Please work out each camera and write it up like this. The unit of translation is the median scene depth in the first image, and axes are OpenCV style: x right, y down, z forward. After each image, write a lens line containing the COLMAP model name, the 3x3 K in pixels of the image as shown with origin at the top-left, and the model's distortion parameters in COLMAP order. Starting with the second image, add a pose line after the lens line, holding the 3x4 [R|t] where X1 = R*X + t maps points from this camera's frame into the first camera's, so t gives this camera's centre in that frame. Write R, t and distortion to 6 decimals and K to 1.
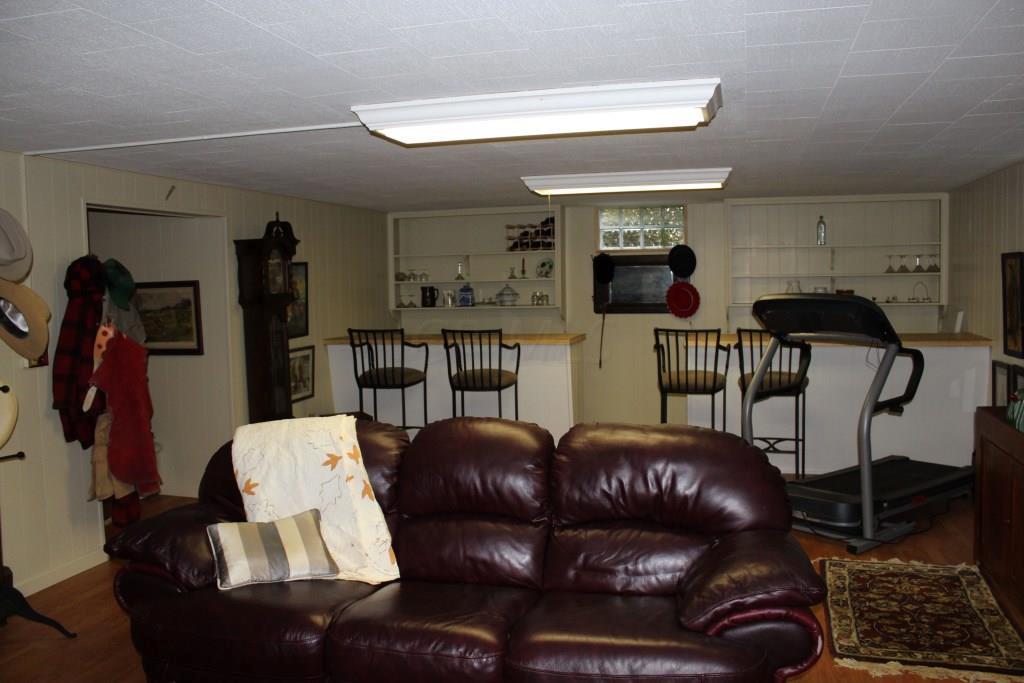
lens RADIAL K [[842.9, 0, 512.0], [0, 842.9, 341.5], [0, 0, 1]] dist [-0.171329, 0.141496]
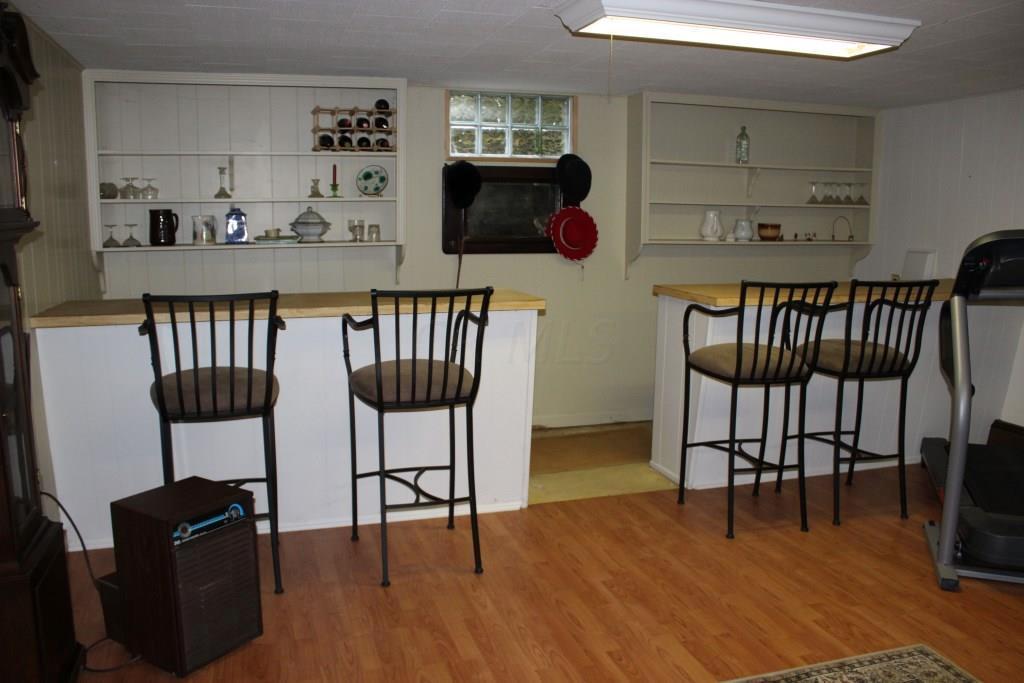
lens RADIAL K [[842.9, 0, 512.0], [0, 842.9, 341.5], [0, 0, 1]] dist [-0.171329, 0.141496]
pose [[0.823149, -0.063419, 0.564272, -0.230704], [0.021331, 0.996496, 0.080880, -0.017207], [-0.567424, -0.054540, 0.821618, 0.431094]]
